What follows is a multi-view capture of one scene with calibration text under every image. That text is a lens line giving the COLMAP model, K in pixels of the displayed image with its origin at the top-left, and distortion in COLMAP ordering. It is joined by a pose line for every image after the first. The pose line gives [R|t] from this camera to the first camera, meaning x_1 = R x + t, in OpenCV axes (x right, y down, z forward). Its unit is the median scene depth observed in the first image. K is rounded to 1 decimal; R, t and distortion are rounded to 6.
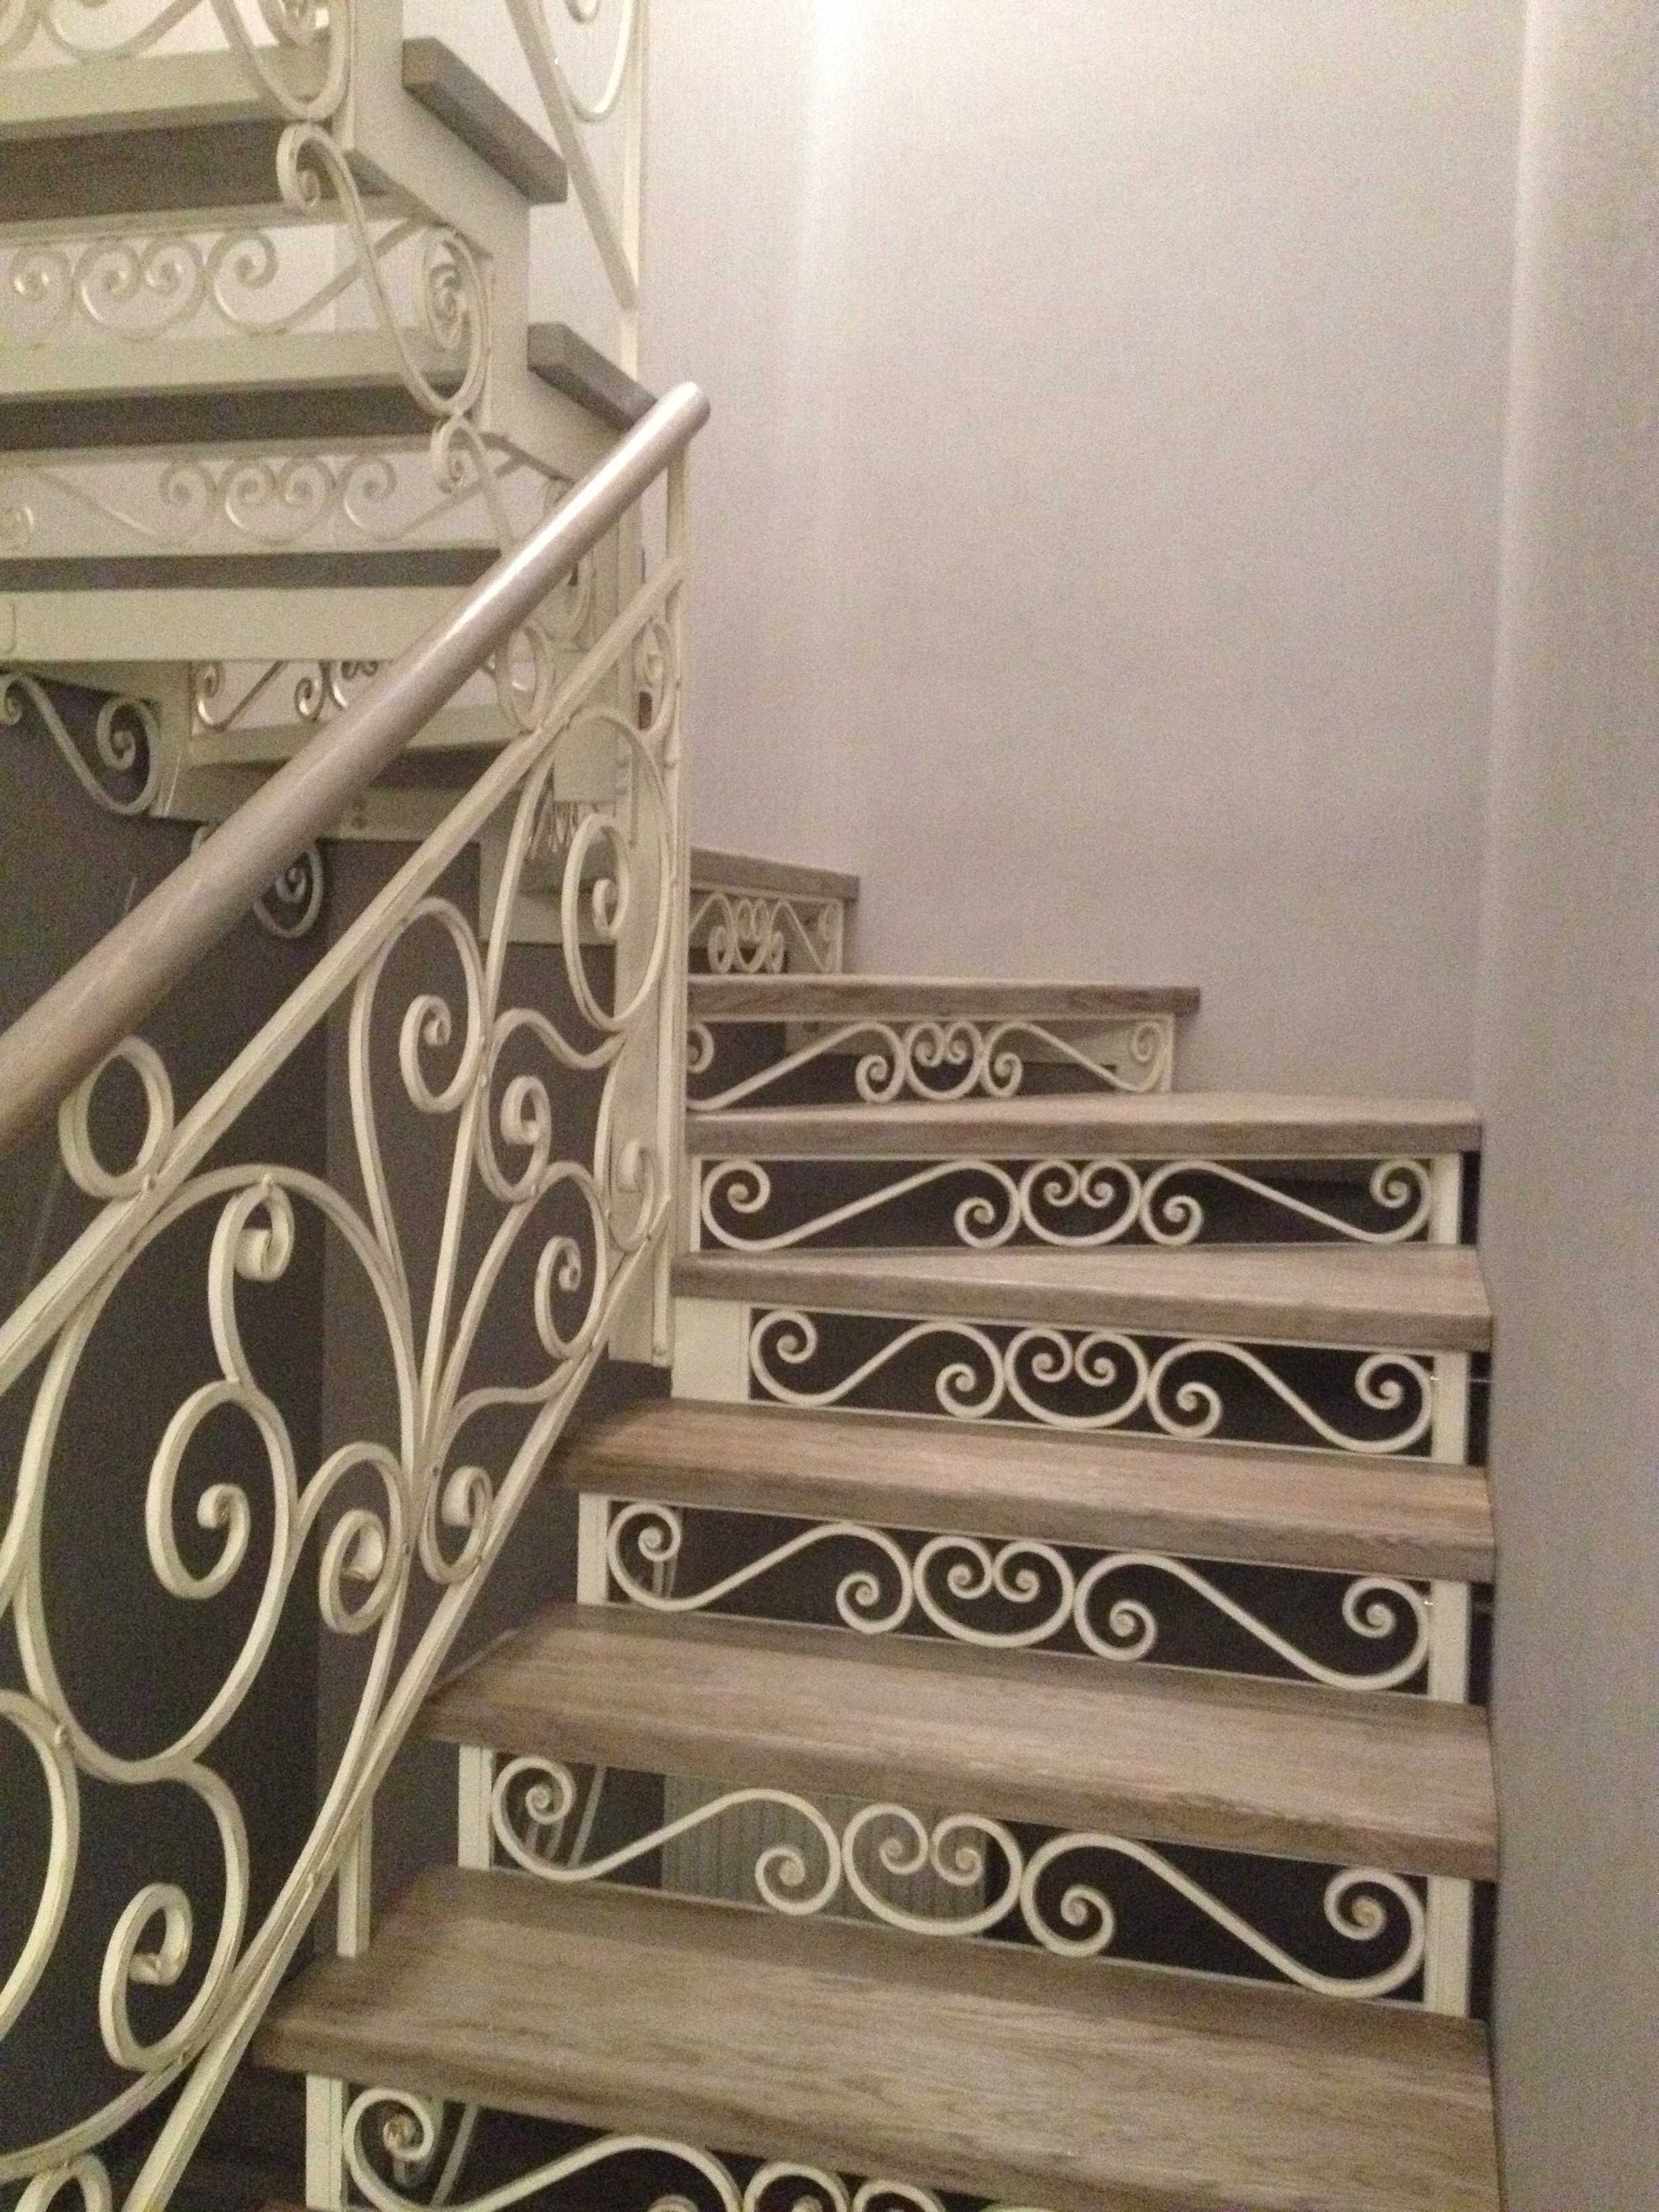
lens RADIAL K [[2073.1, 0, 829.5], [0, 2073.1, 1106.0], [0, 0, 1]] dist [0.128864, -0.260704]
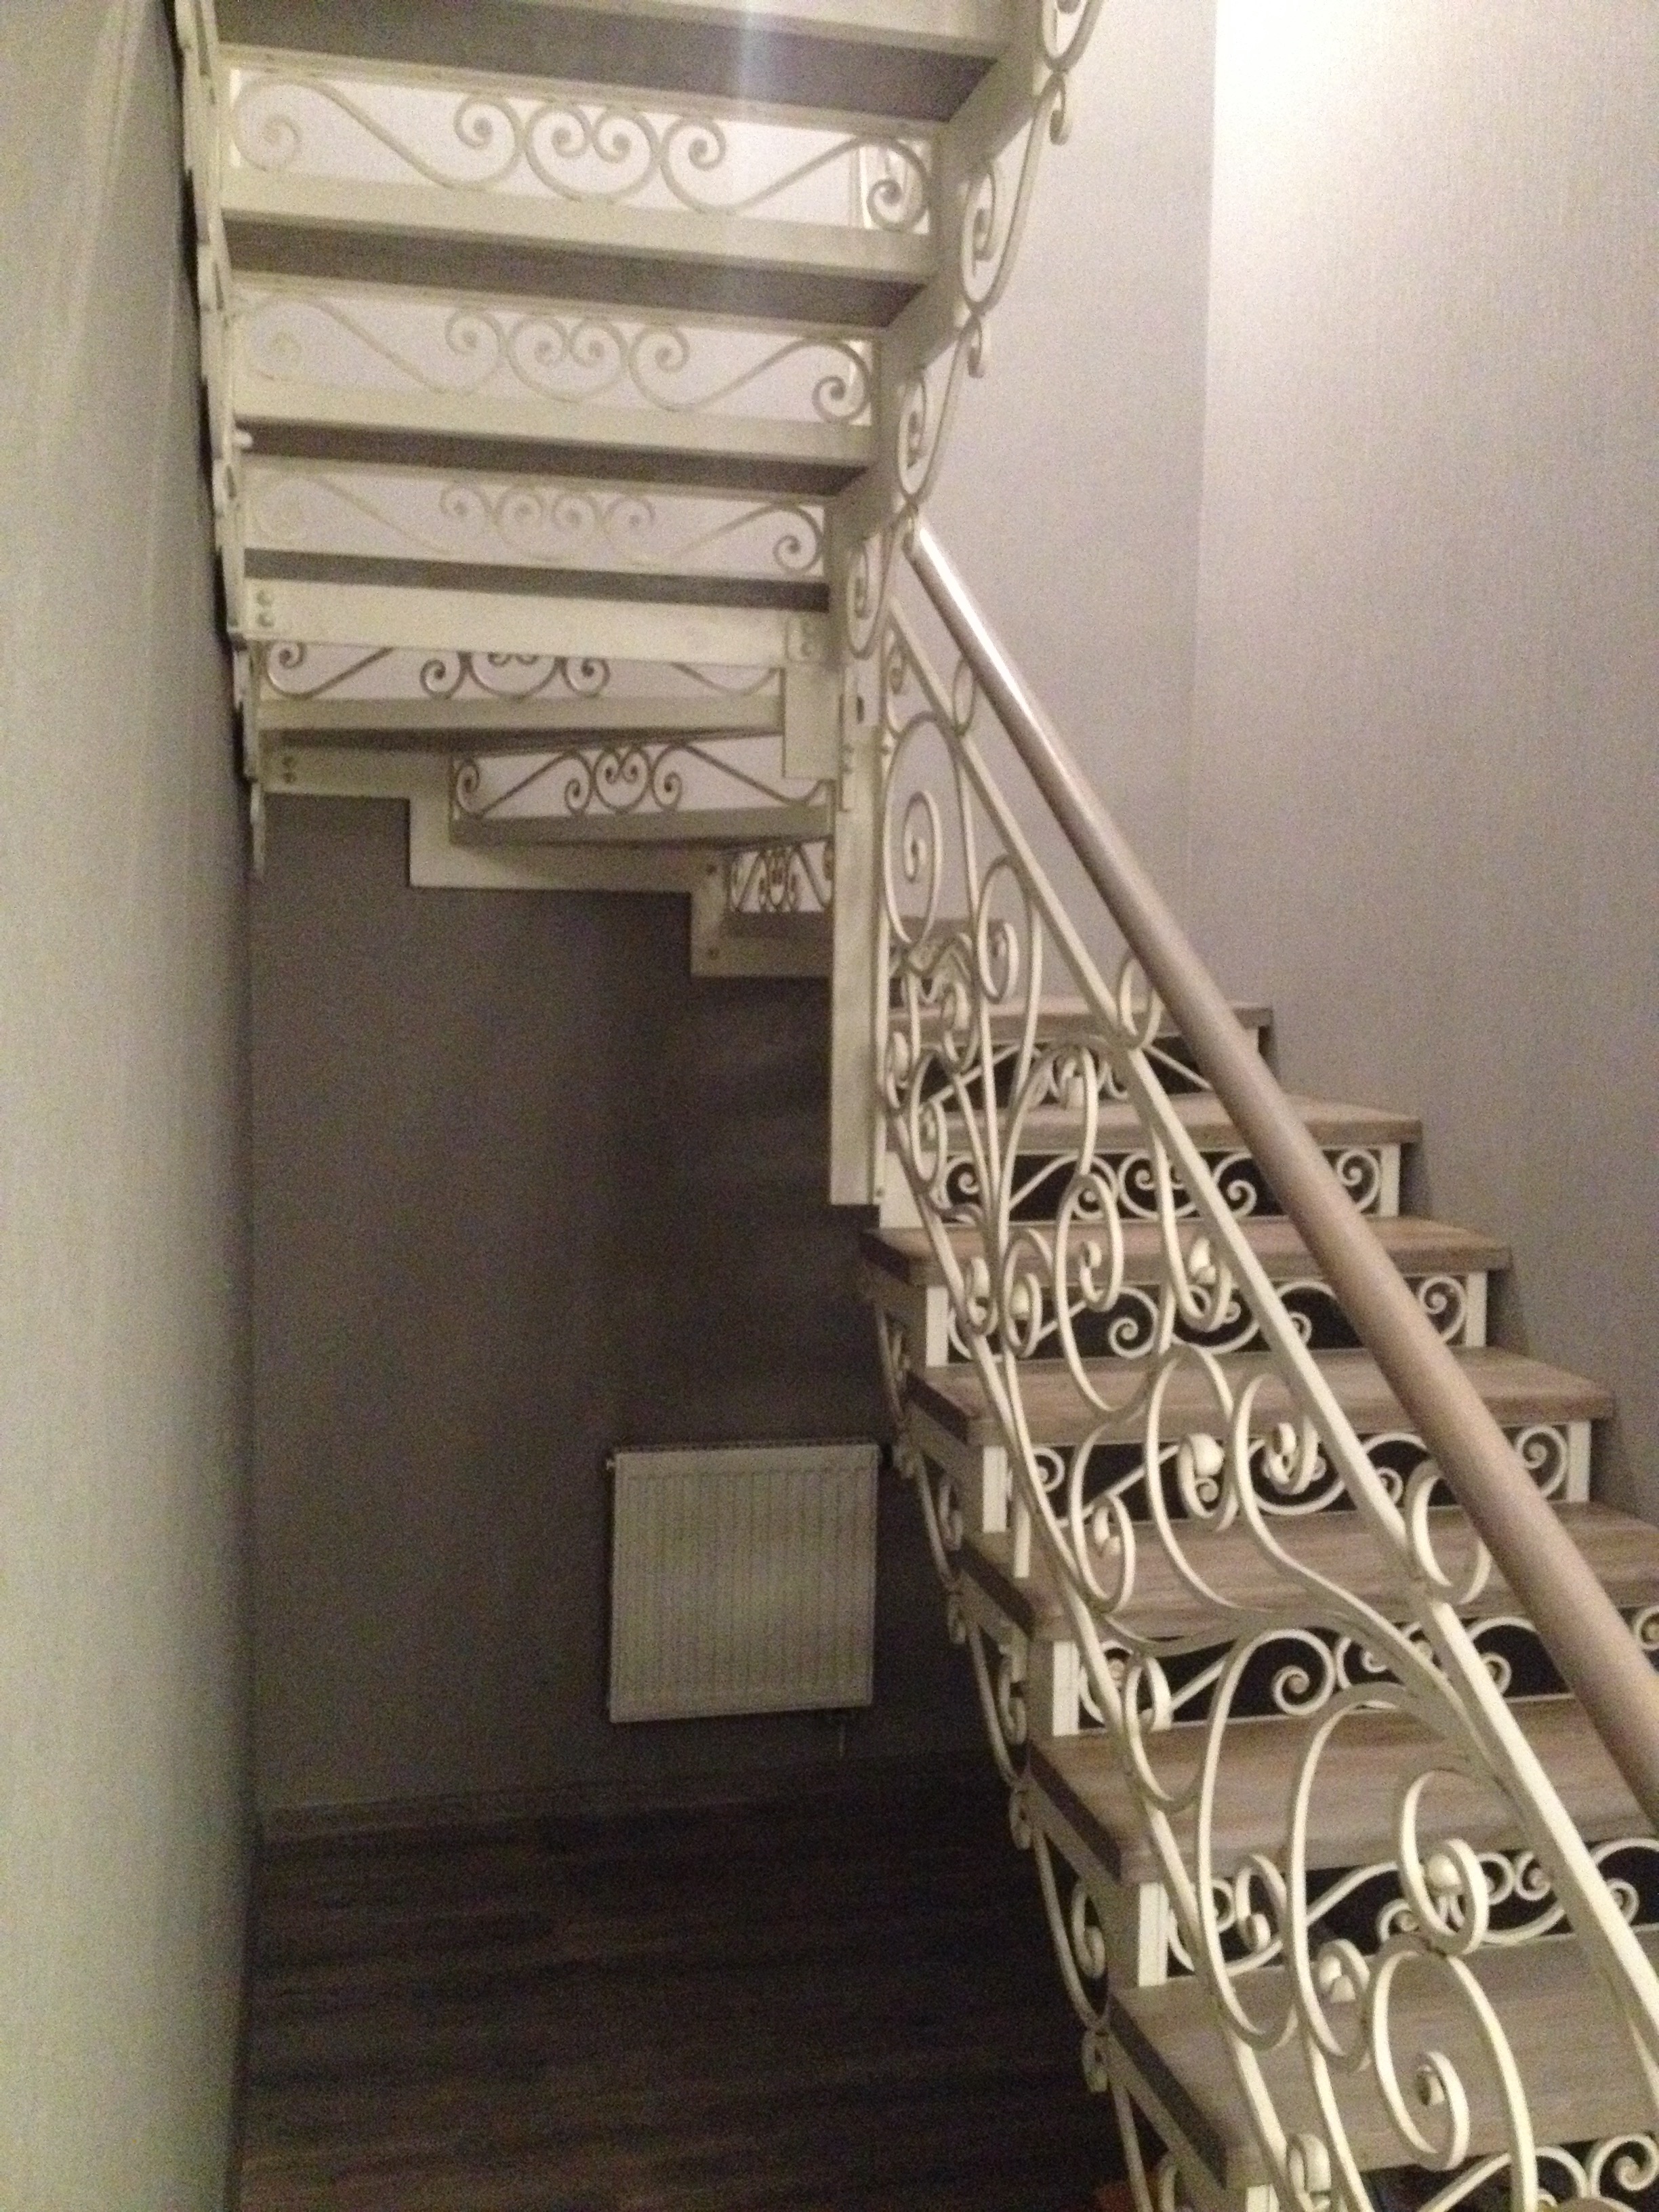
lens RADIAL K [[2058.8, 0, 820.7], [0, 2058.8, 1110.0], [0, 0, 1]] dist [0.131727, -0.291143]
pose [[0.874021, -0.057125, 0.482518, -0.739048], [0.043181, 0.998267, 0.039968, 0.009742], [-0.483965, -0.014097, 0.874974, -0.138140]]
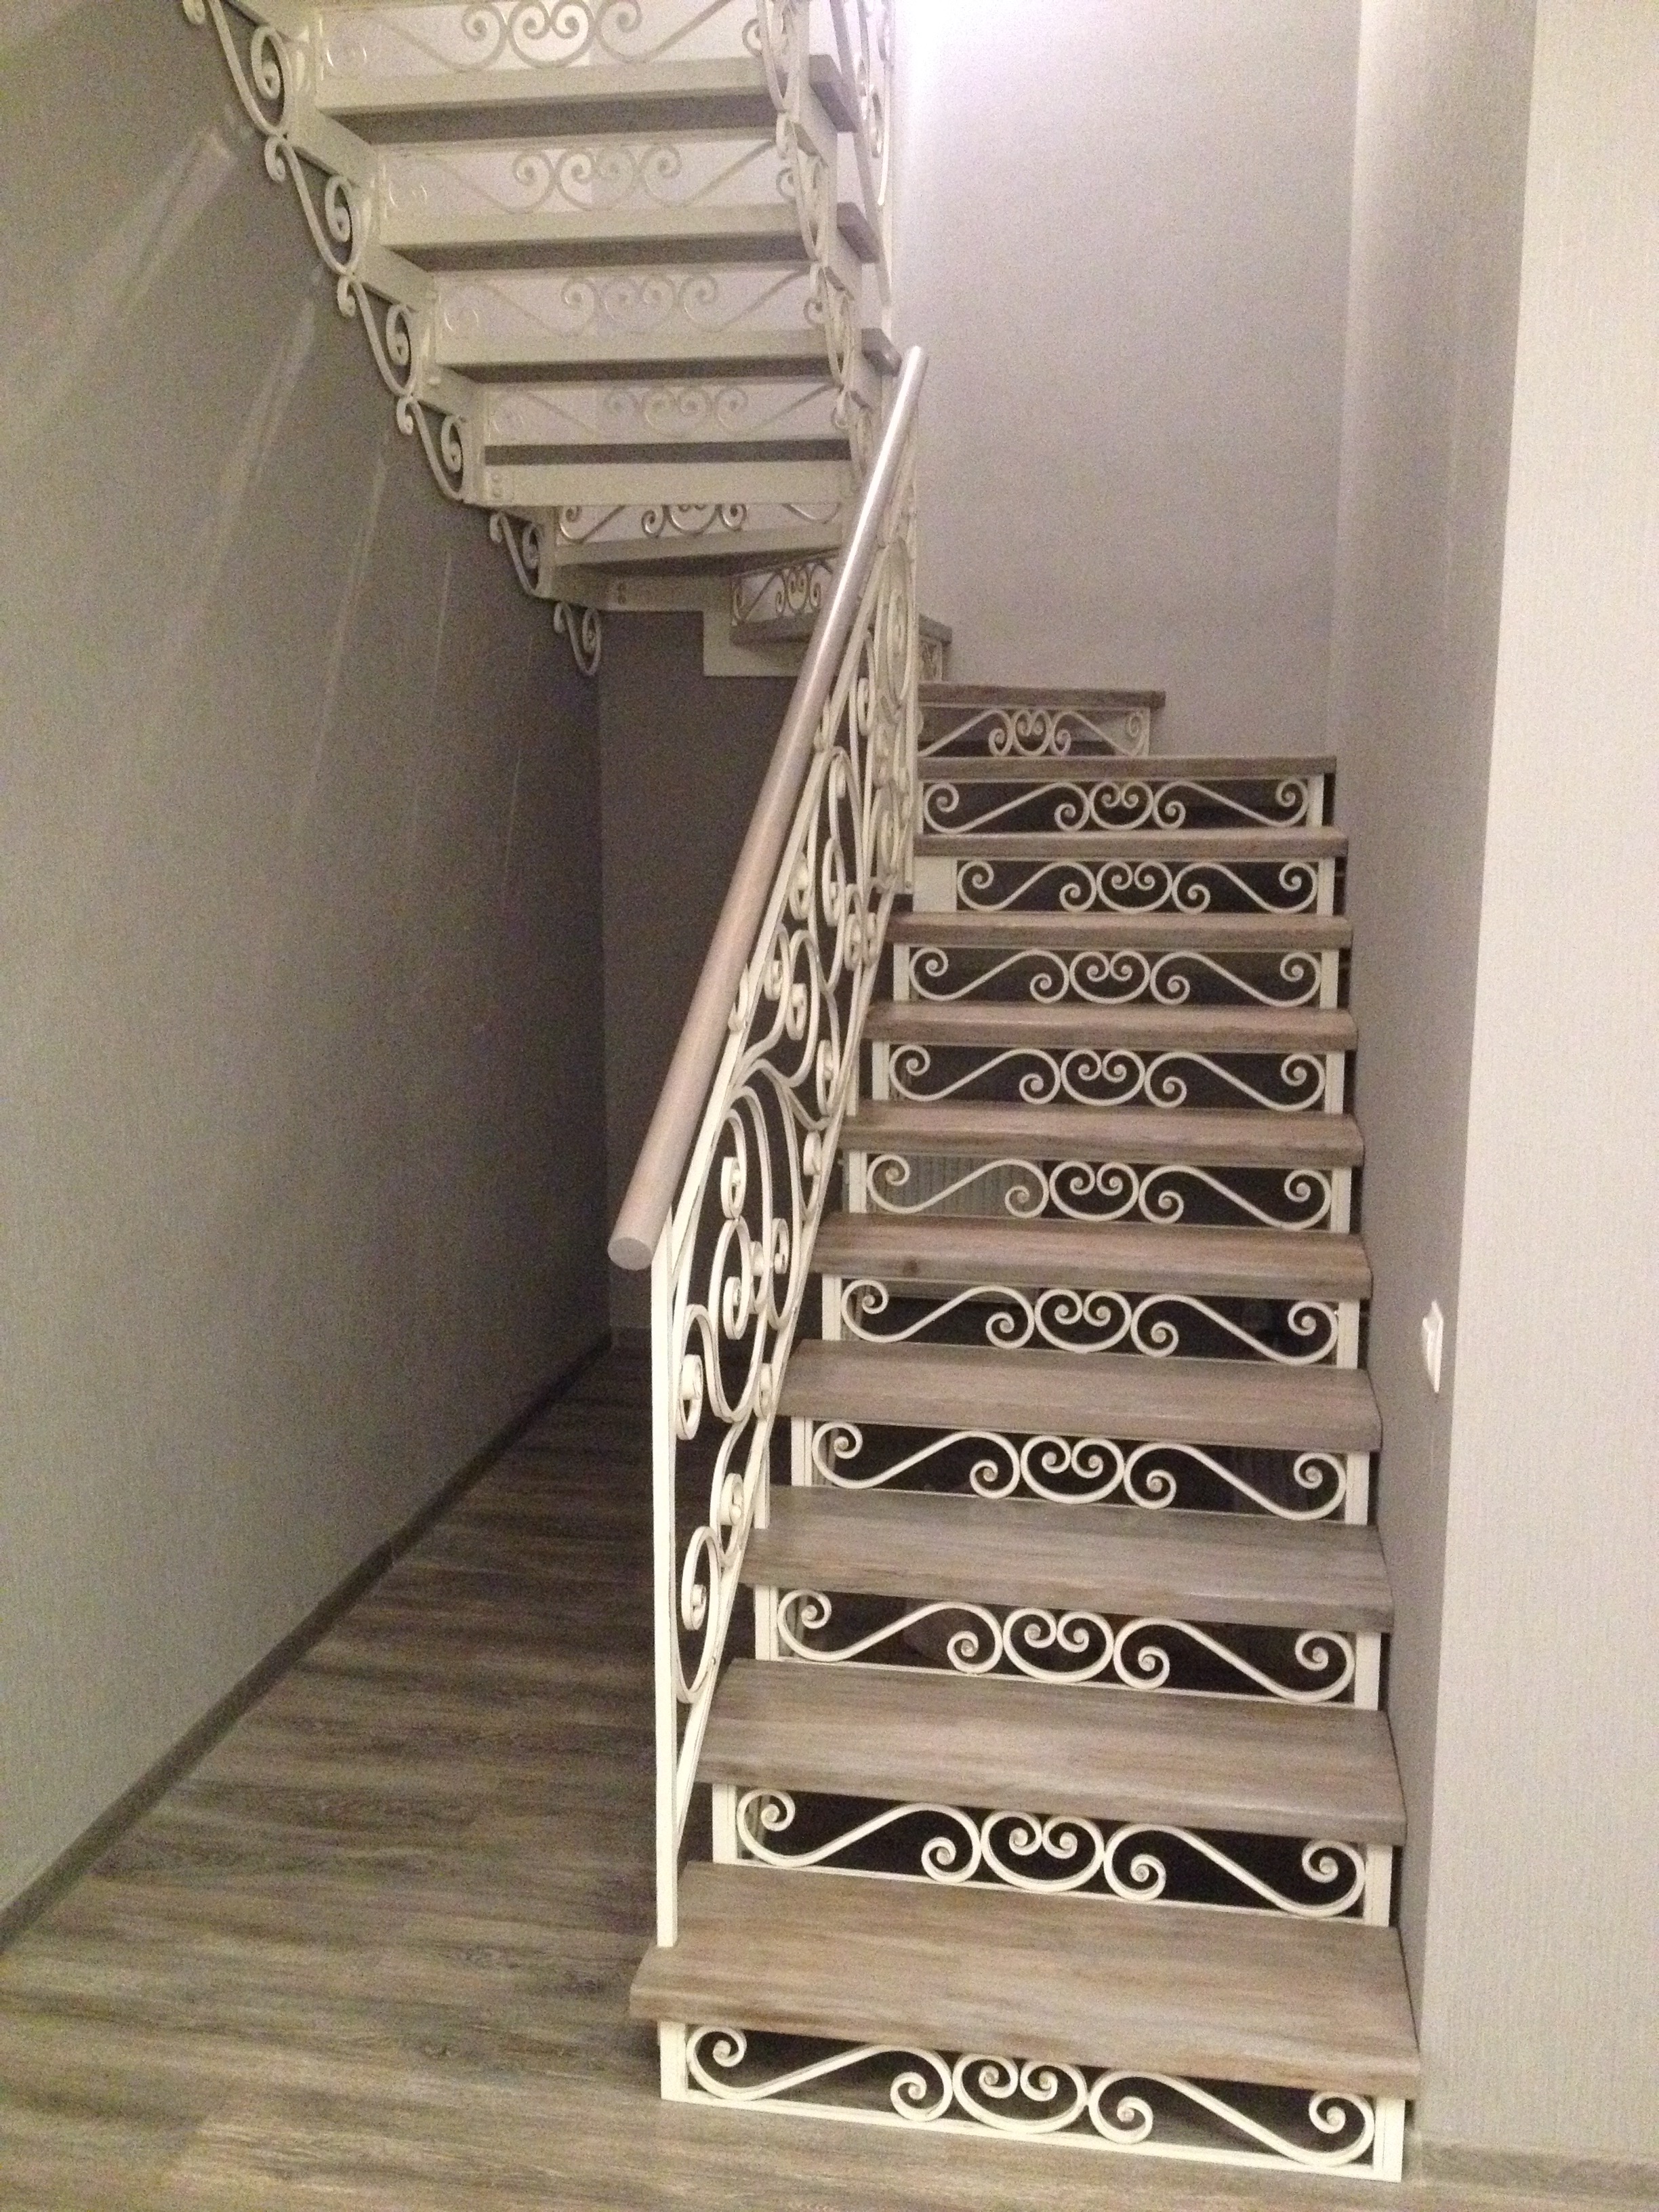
lens RADIAL K [[2085.5, 0, 819.9], [0, 2085.5, 1131.5], [0, 0, 1]] dist [0.111585, -0.210589]
pose [[0.995562, -0.040288, 0.085051, -0.323469], [0.030564, 0.993160, 0.112694, 0.121196], [-0.089010, -0.109594, 0.989983, -0.856961]]
